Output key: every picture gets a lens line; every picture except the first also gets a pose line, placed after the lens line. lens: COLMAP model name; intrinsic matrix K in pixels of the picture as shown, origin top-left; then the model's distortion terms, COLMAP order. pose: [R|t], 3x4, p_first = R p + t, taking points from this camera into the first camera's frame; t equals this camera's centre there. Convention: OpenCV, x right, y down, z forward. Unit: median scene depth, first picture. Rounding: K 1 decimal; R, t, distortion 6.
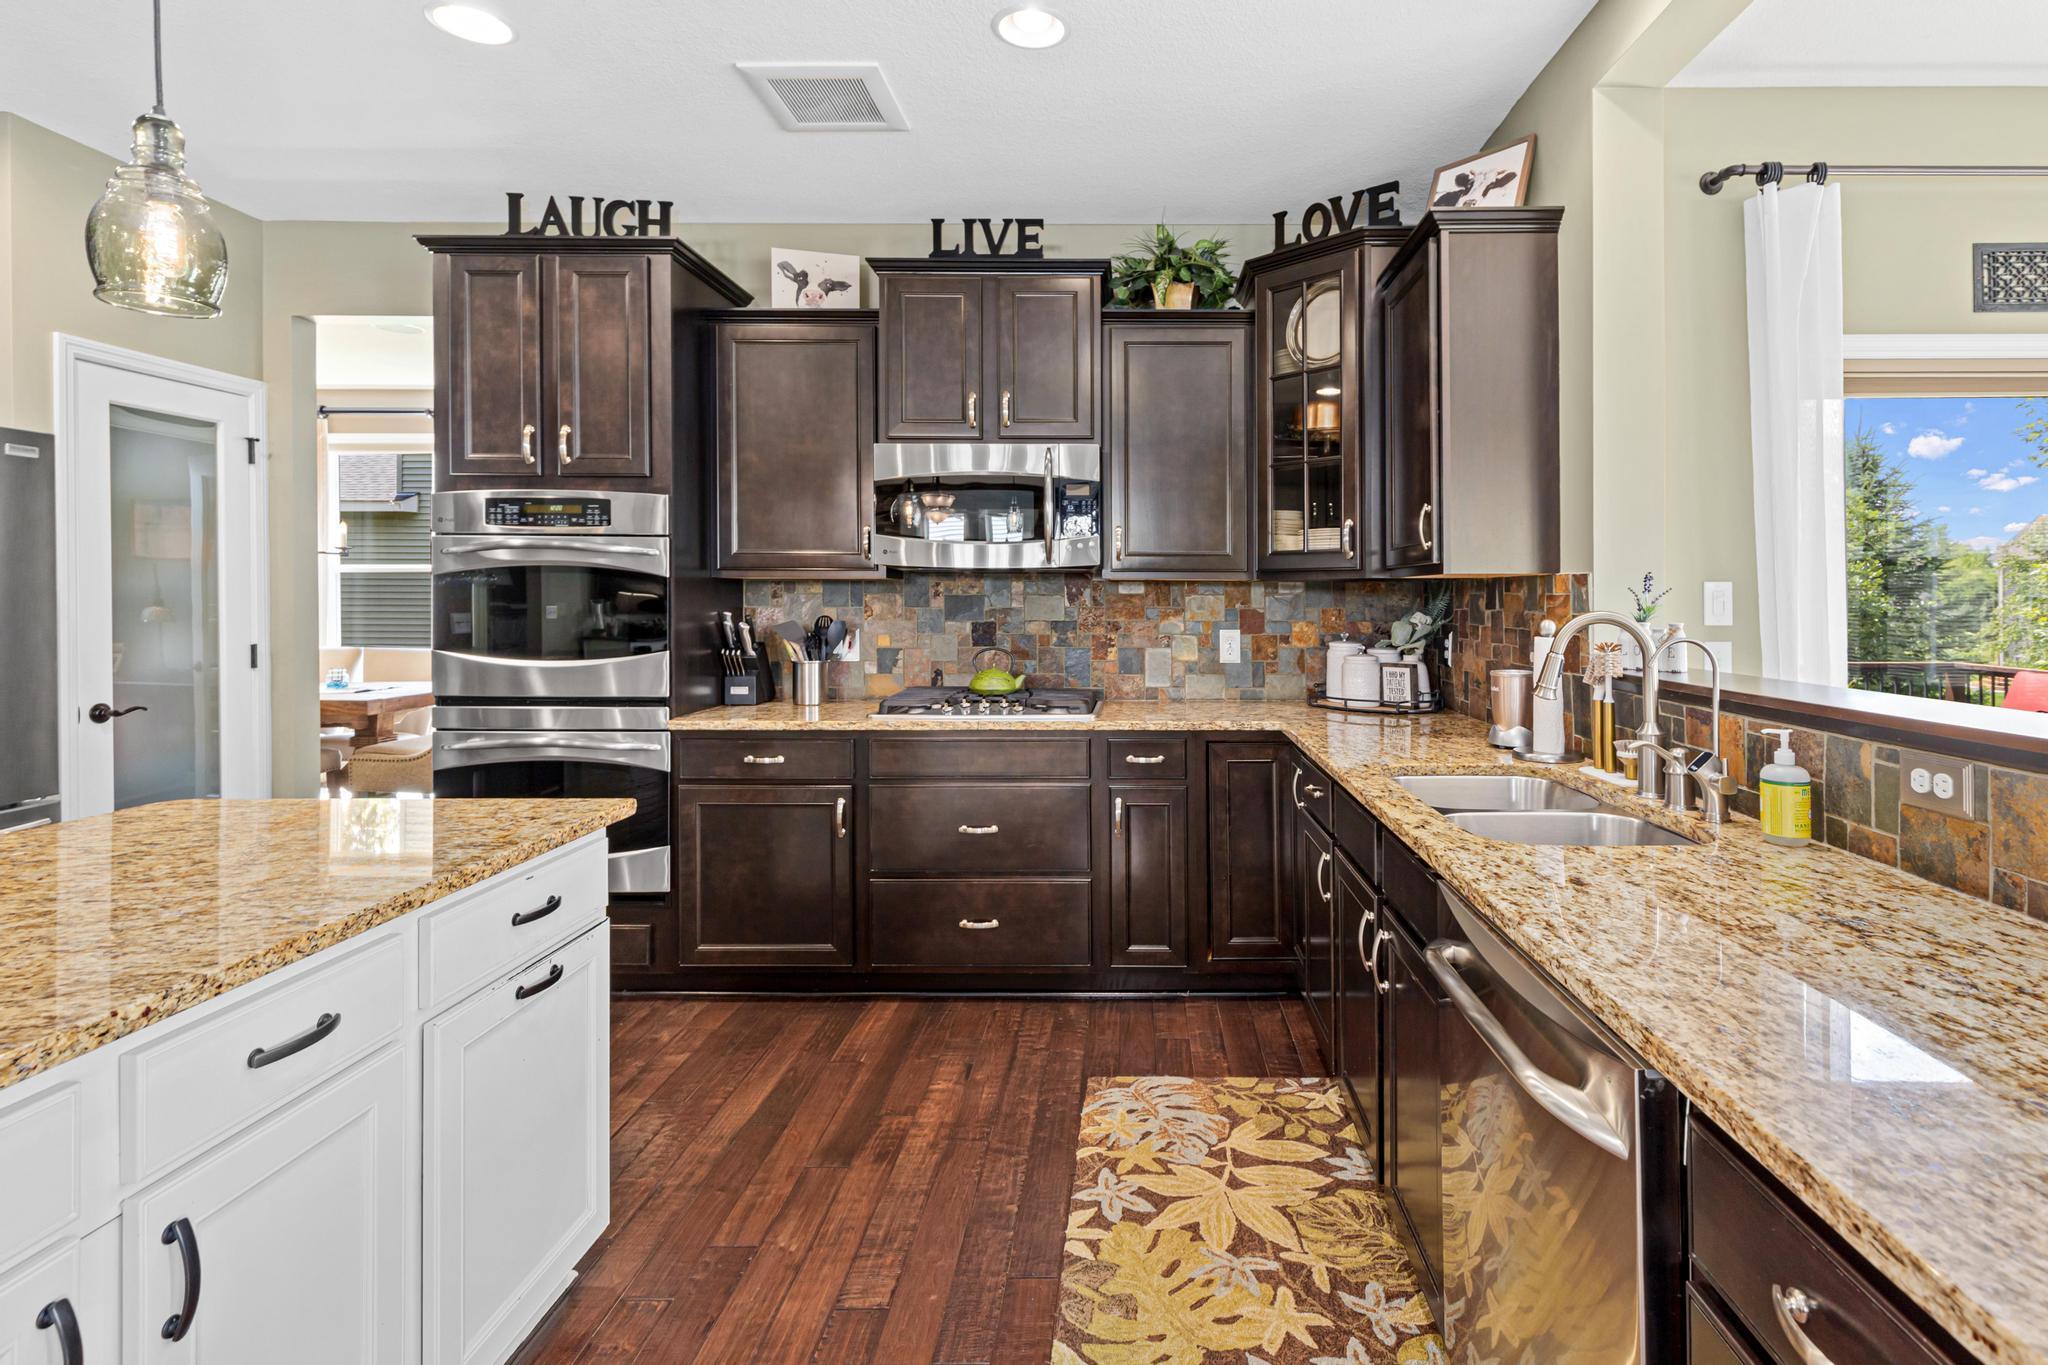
lens RADIAL K [[975.0, 0, 1137.0], [0, 975.0, 609.6], [0, 0, 1]] dist [0.002353, 0.000116]
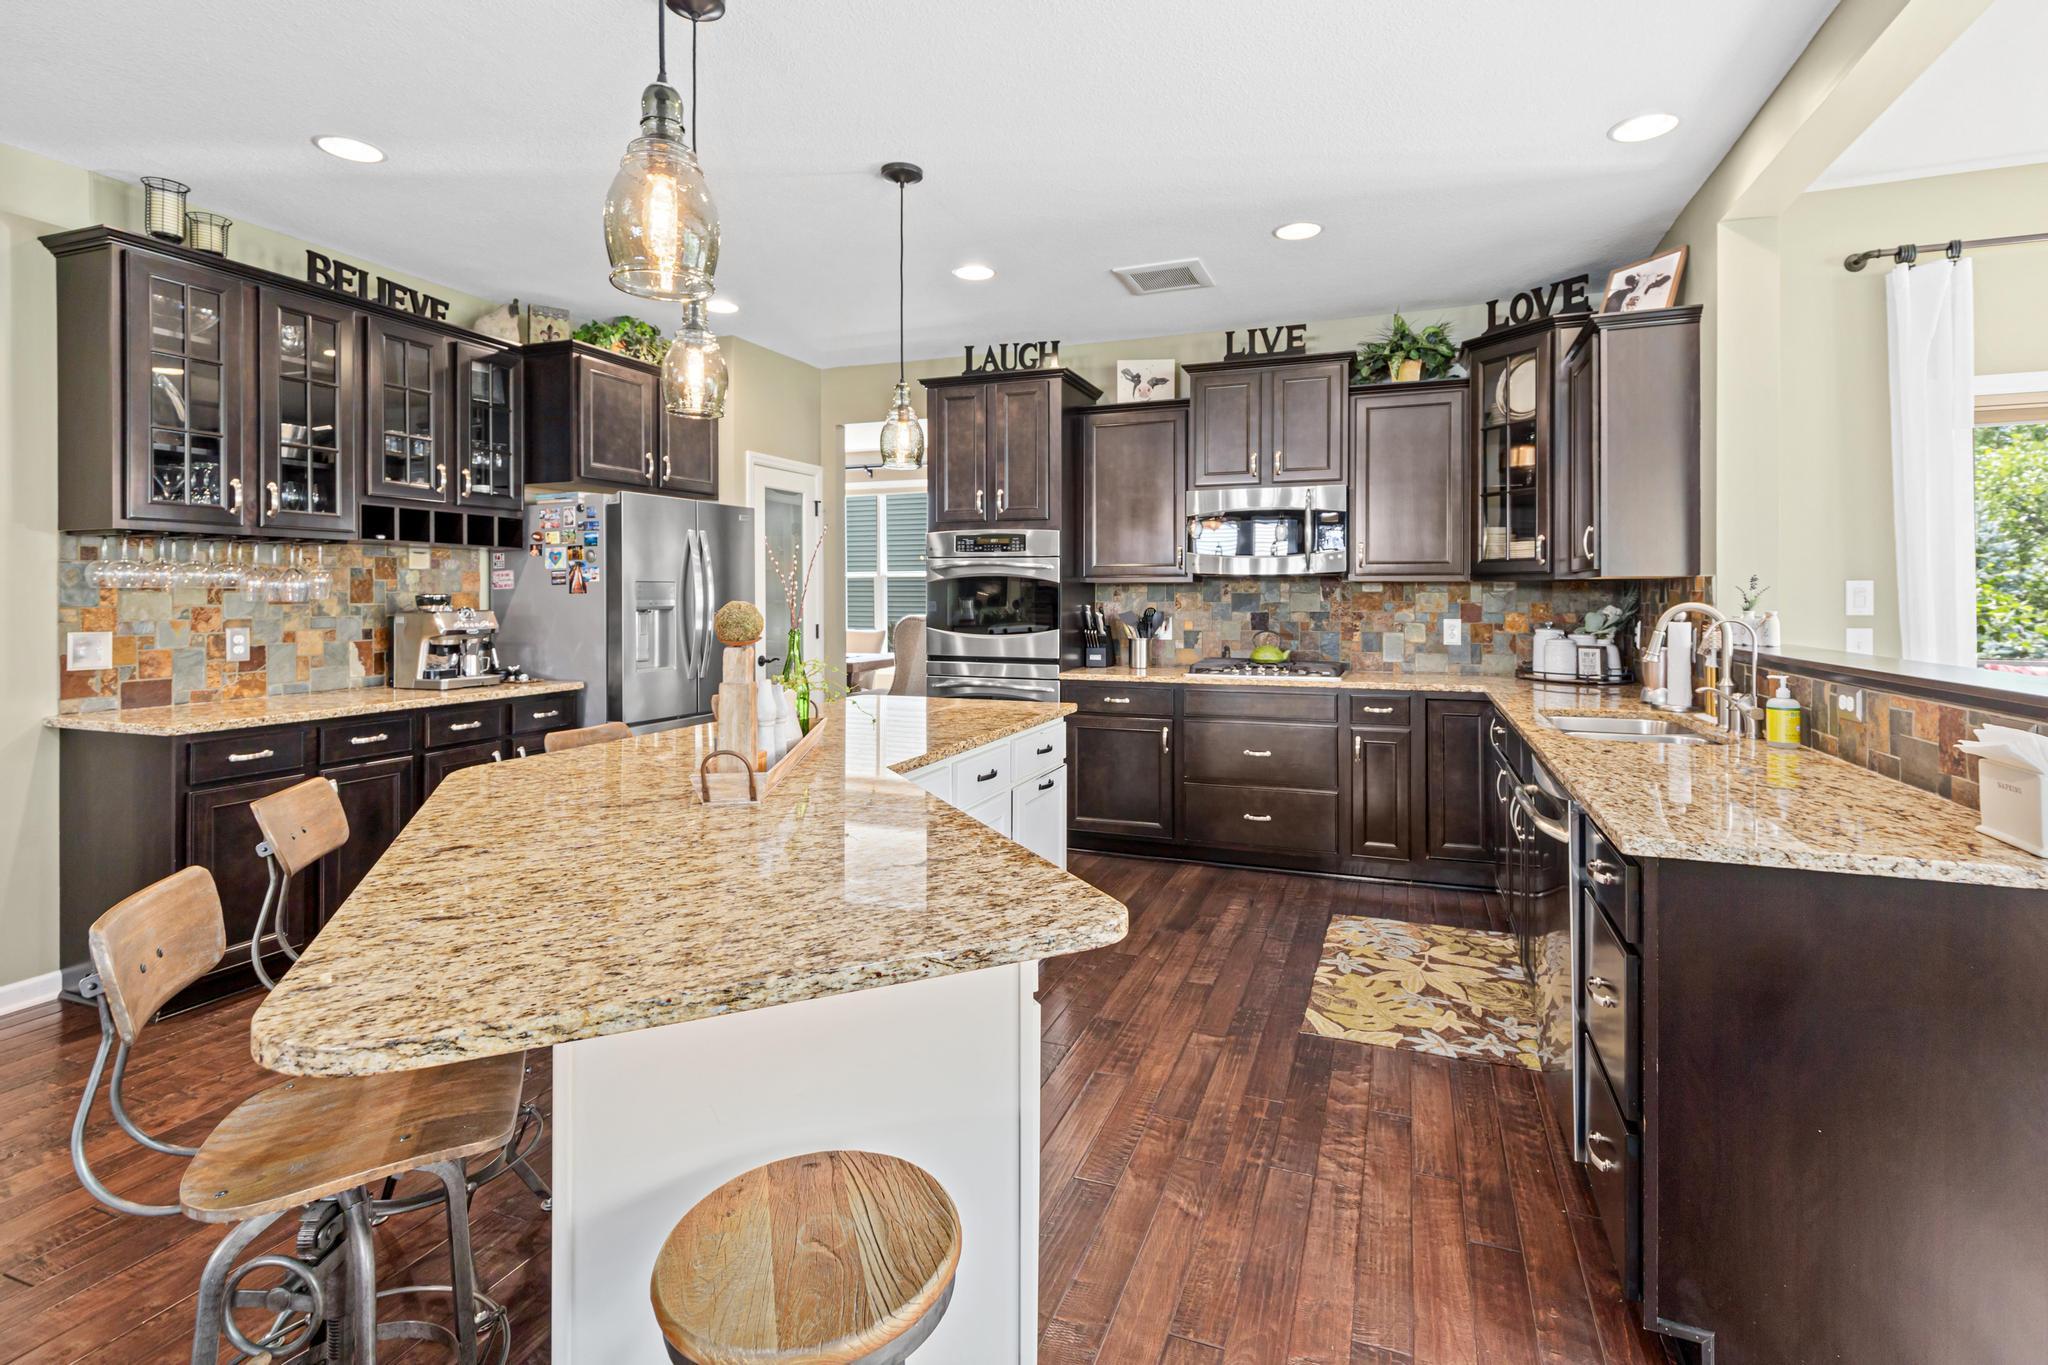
lens RADIAL K [[945.9, 0, 1047.1], [0, 945.9, 623.1], [0, 0, 1]] dist [0.003419, 0.000188]
pose [[0.935210, 0.007466, -0.354014, 0.042112], [-0.001515, 0.999853, 0.017086, 0.006048], [0.354089, -0.015443, 0.935084, -0.421596]]
